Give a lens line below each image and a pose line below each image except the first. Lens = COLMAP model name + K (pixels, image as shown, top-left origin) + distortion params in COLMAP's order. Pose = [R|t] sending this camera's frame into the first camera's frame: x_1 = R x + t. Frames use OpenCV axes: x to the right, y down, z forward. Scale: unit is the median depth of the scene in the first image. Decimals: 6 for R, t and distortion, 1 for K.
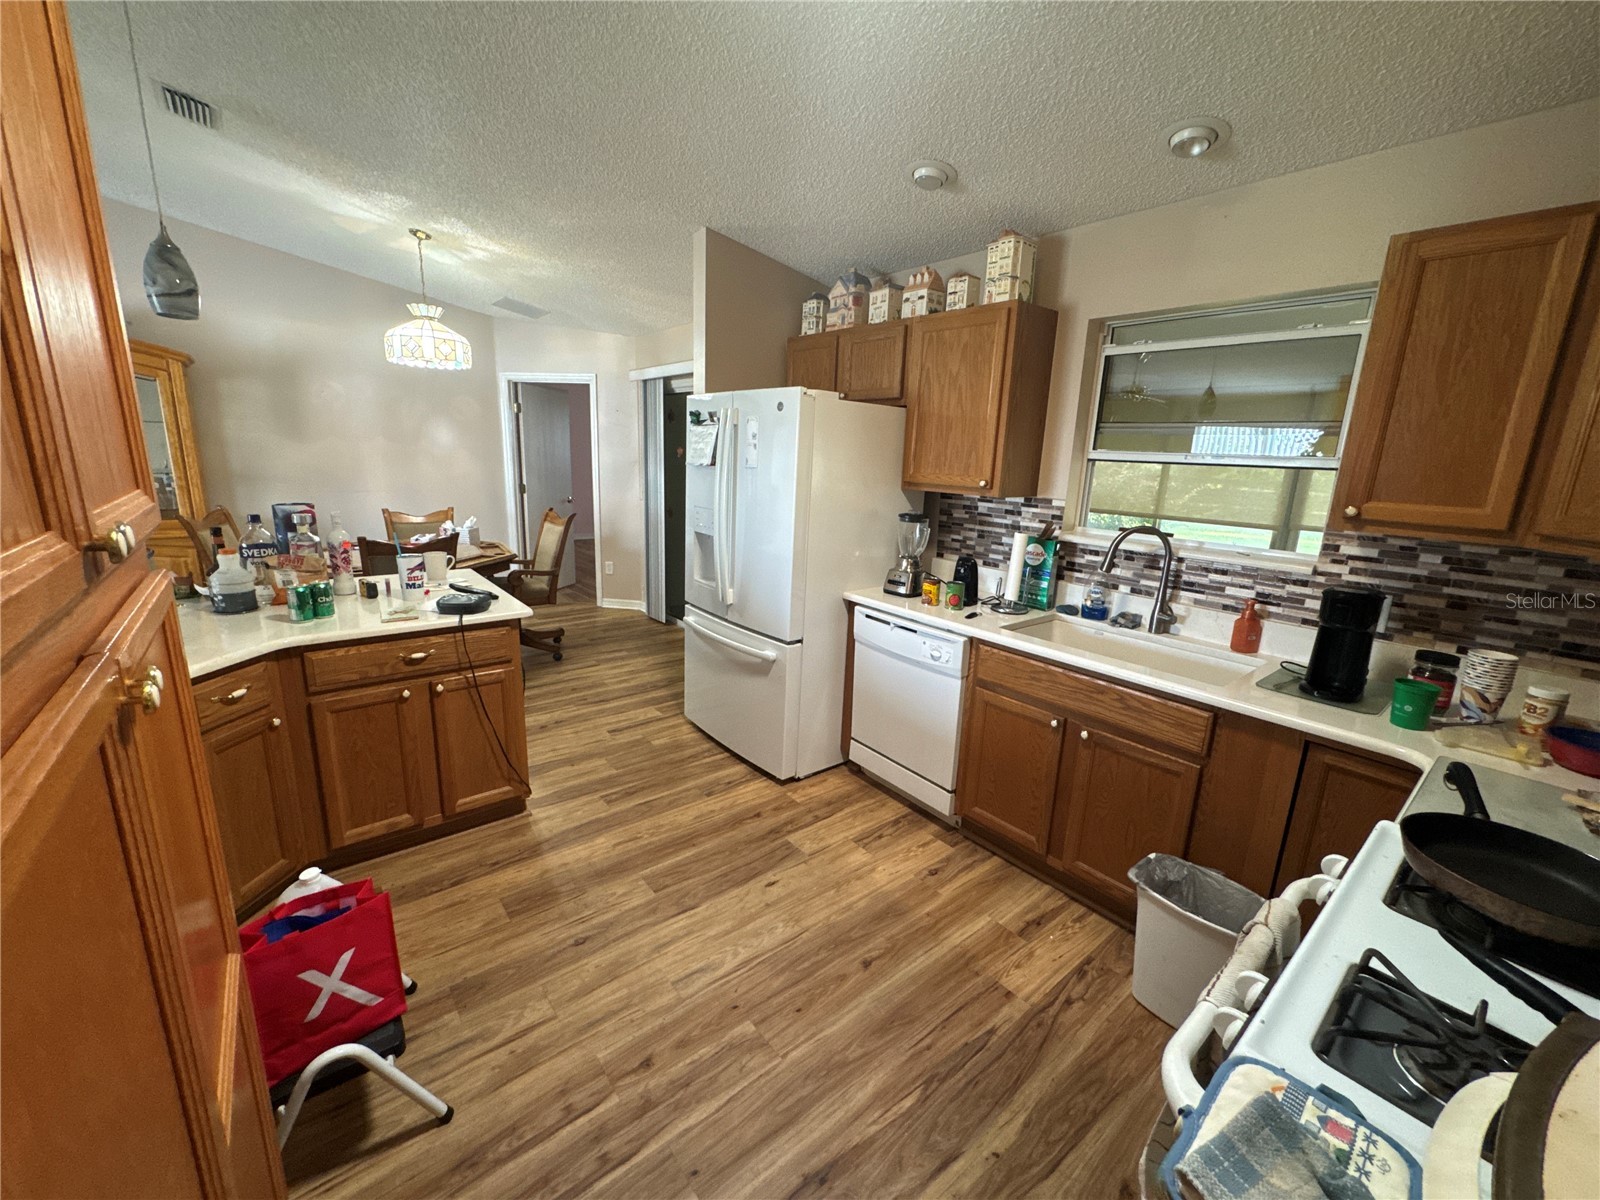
lens RADIAL K [[646.0, 0, 800.2], [0, 646.0, 599.5], [0, 0, 1]] dist [-0.000791, 0.000016]
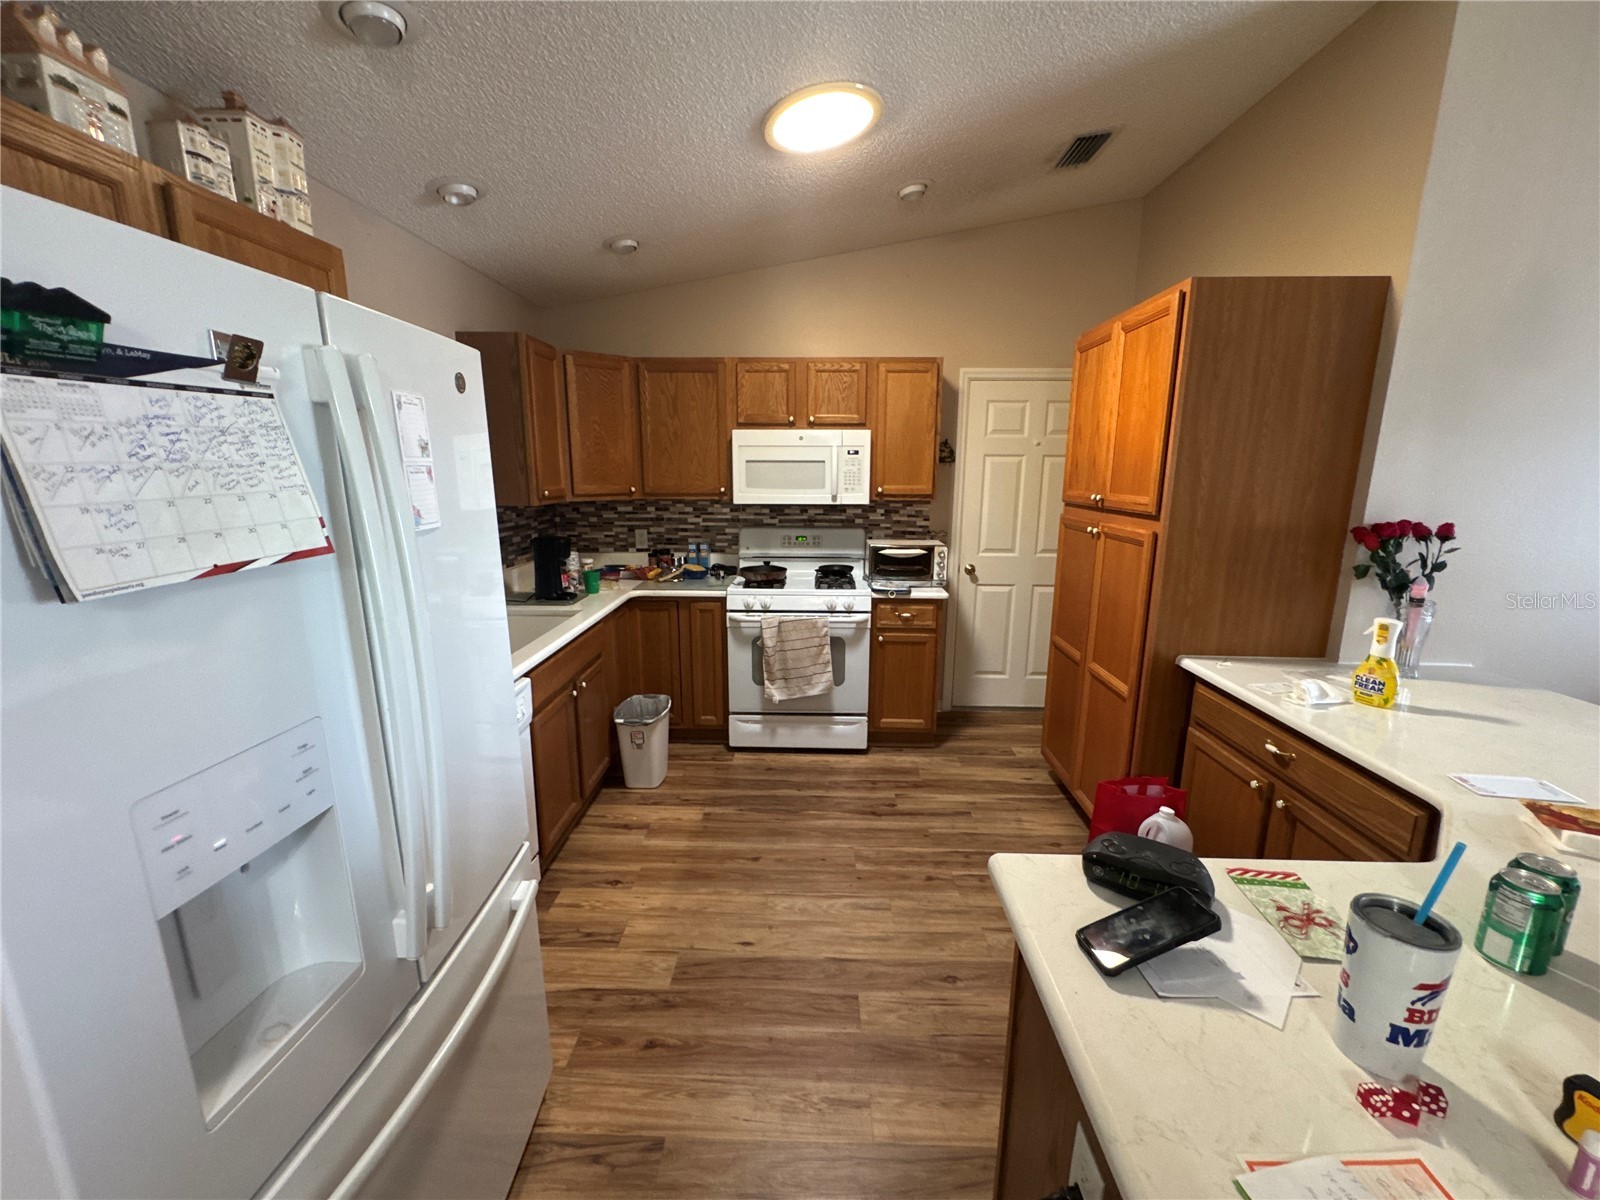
lens RADIAL K [[646.0, 0, 799.6], [0, 646.0, 600.2], [0, 0, 1]] dist [-0.000791, 0.000016]
pose [[-0.757930, -0.171664, 0.629344, -0.502207], [0.116566, 0.913587, 0.389579, -0.298529], [-0.641837, 0.368634, -0.672424, 1.168856]]
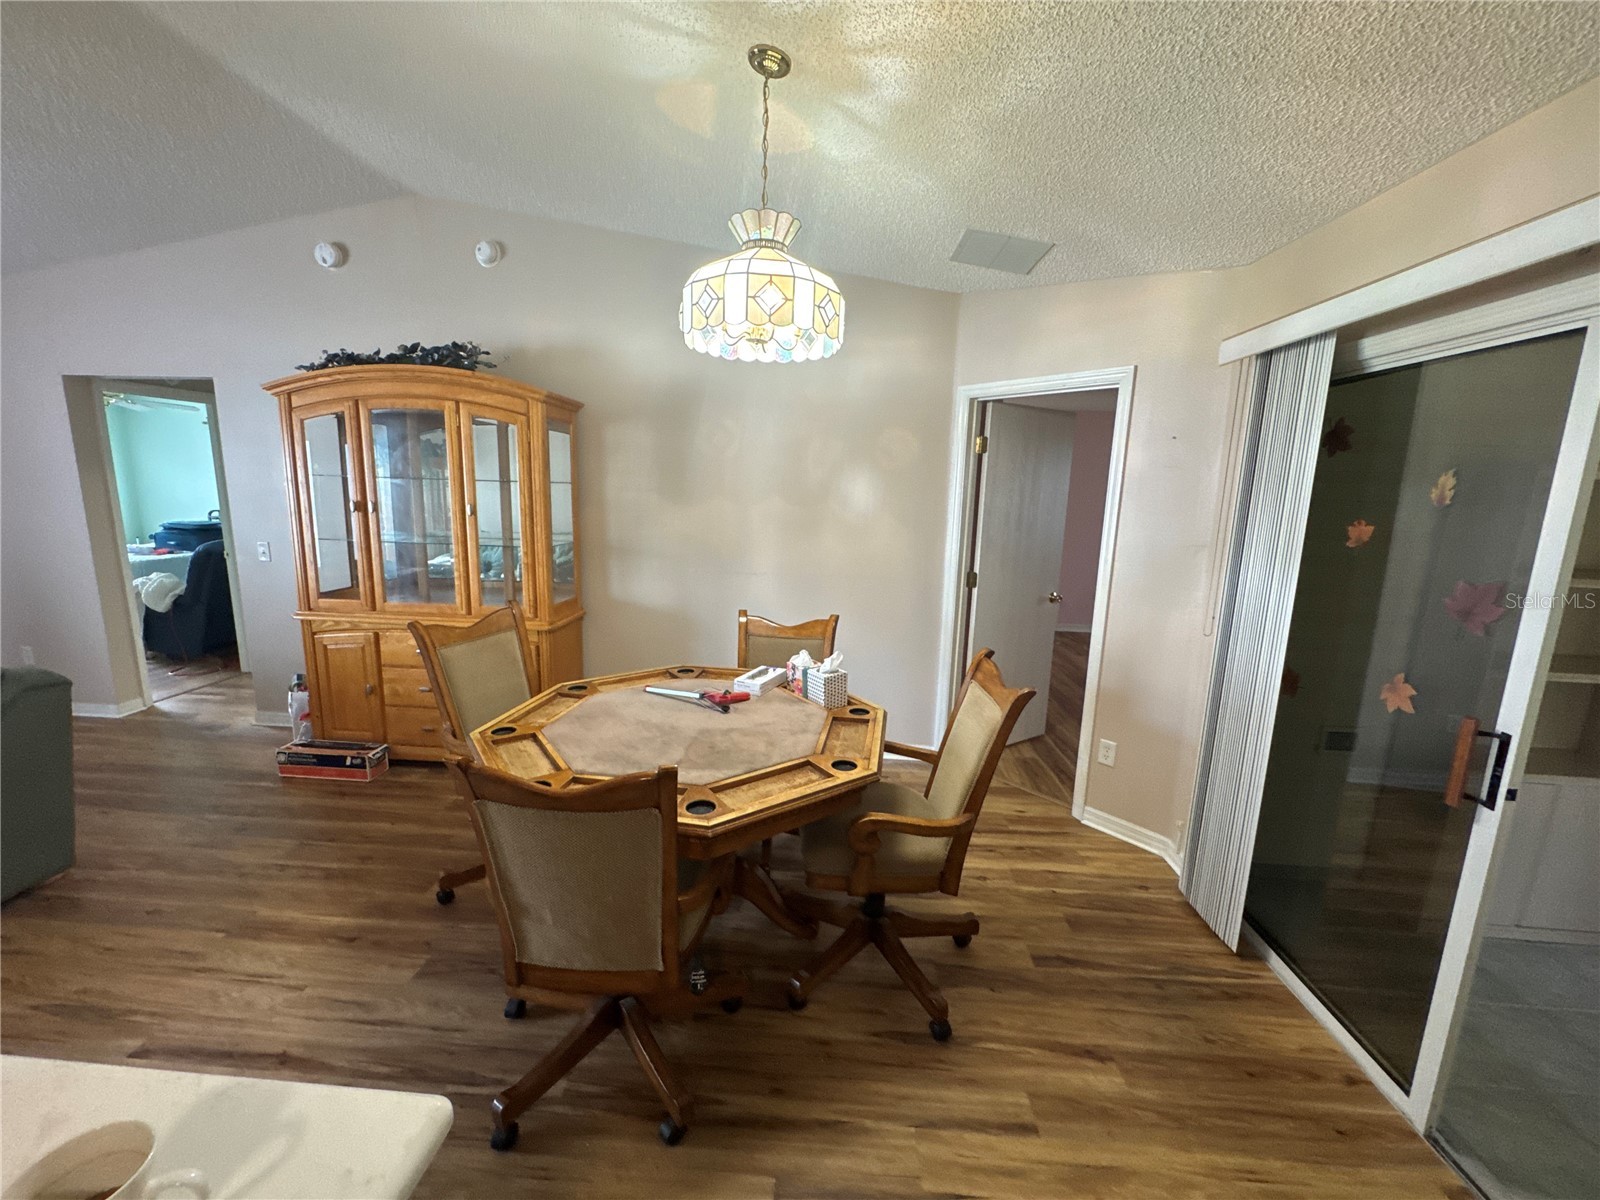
lens RADIAL K [[646.0, 0, 802.5], [0, 646.0, 596.7], [0, 0, 1]] dist [-0.000791, 0.000016]
pose [[0.738885, 0.098100, -0.666653, -0.217666], [-0.149439, 0.988565, -0.020161, -0.176967], [0.657052, 0.114521, 0.745096, 0.673411]]
